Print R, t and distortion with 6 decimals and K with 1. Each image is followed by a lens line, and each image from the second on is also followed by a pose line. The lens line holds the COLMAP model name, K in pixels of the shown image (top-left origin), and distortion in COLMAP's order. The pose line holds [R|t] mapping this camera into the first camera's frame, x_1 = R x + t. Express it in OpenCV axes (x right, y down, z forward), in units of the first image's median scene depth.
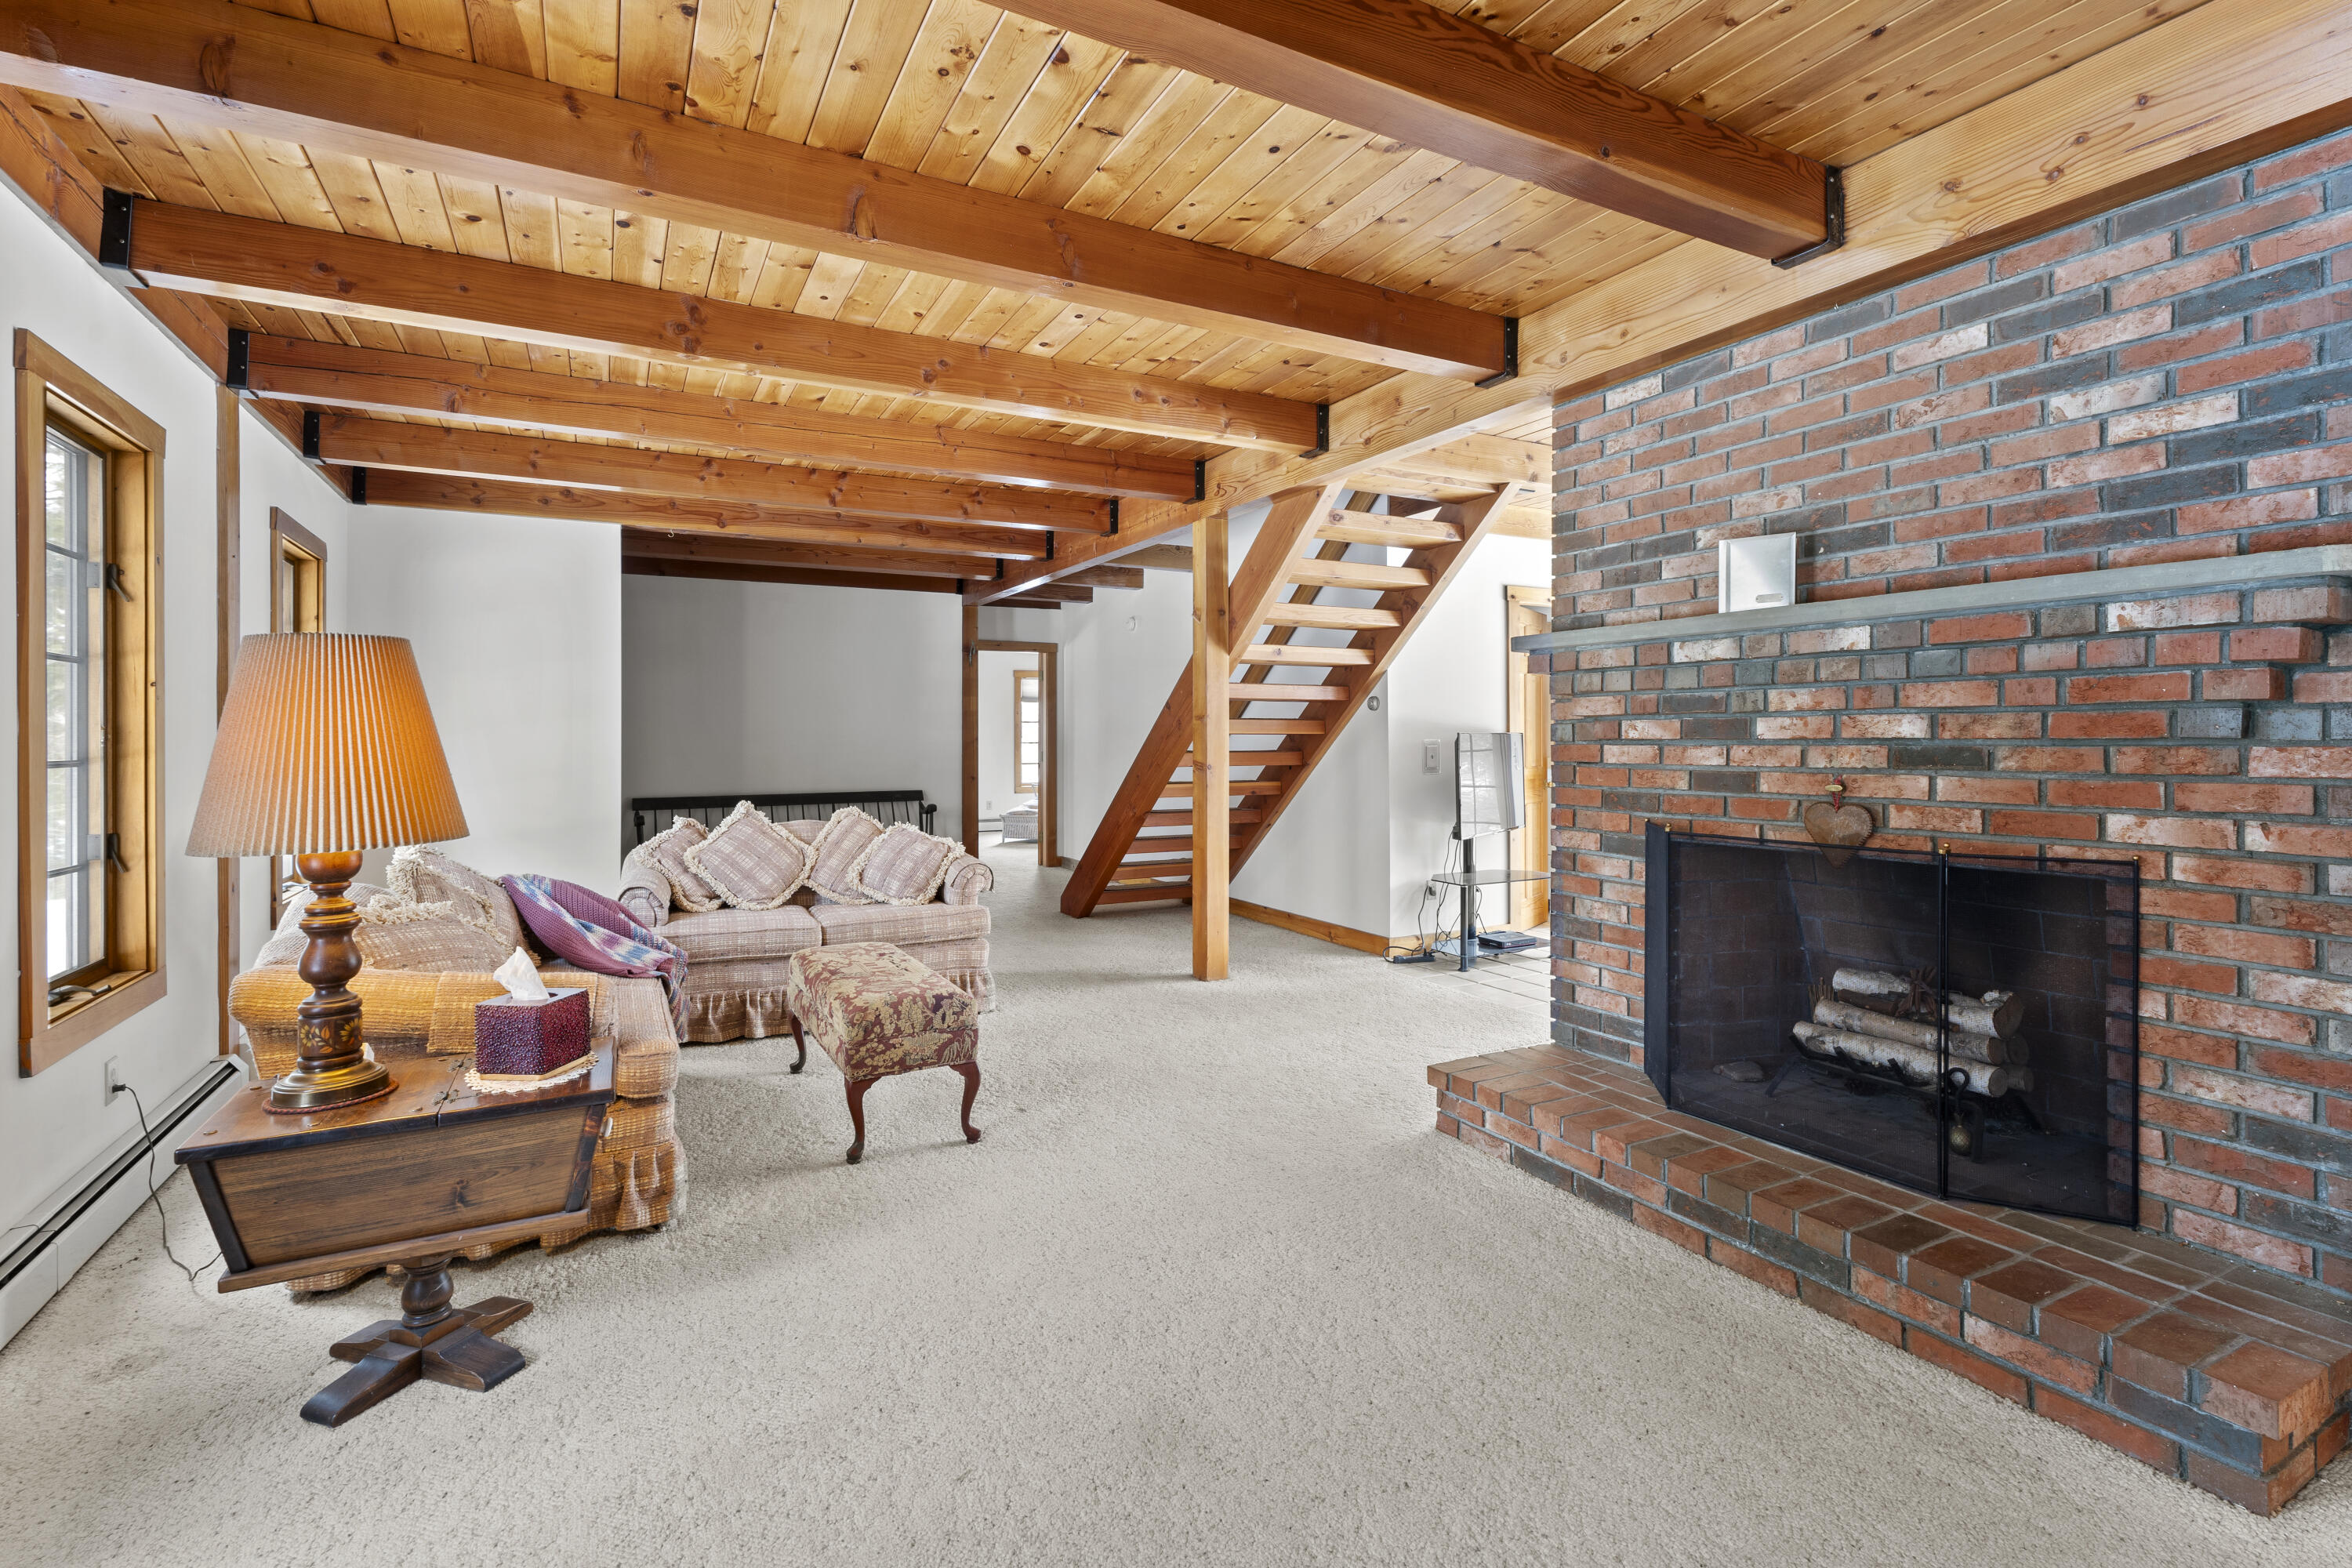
lens RADIAL K [[1070.9, 0, 1168.9], [0, 1070.9, 732.8], [0, 0, 1]] dist [0.000216, 0.000188]
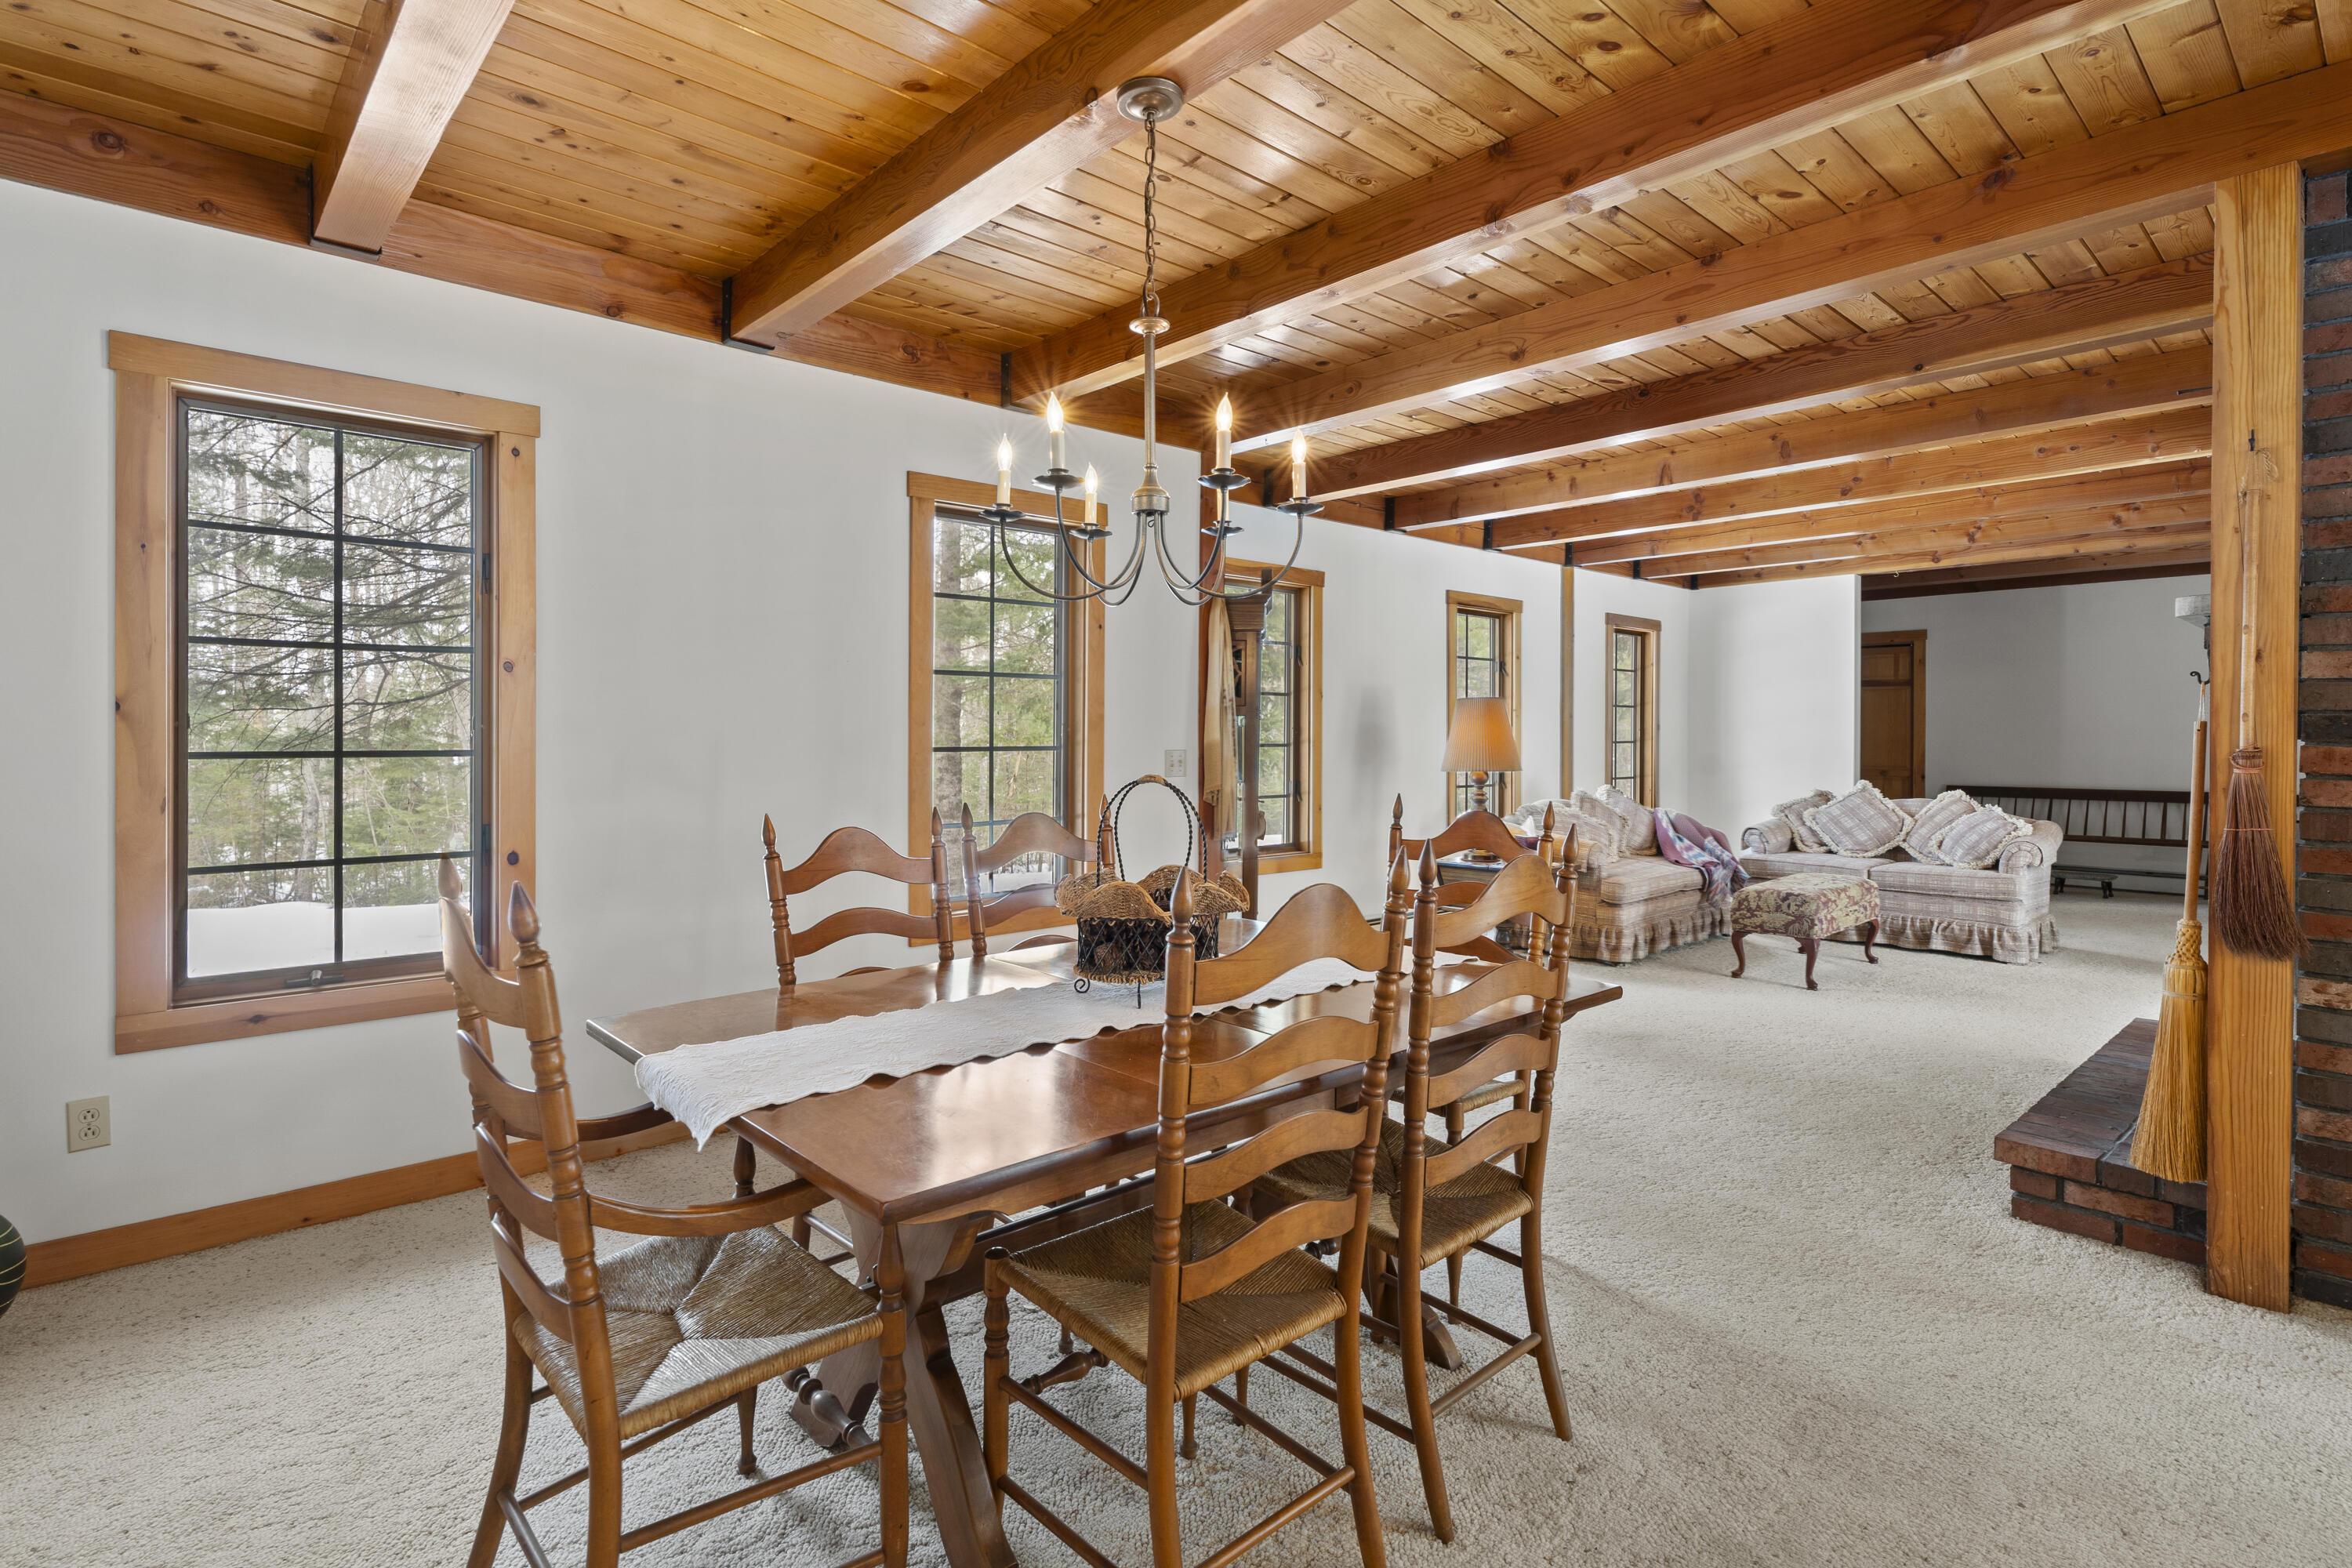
lens RADIAL K [[1070.9, 0, 1168.9], [0, 1070.9, 732.8], [0, 0, 1]] dist [0.000216, 0.000188]
pose [[0.247995, 0.003356, -0.968756, 0.756794], [0.002401, 0.999989, 0.004078, -0.005057], [0.968758, -0.003337, 0.247984, -0.213190]]
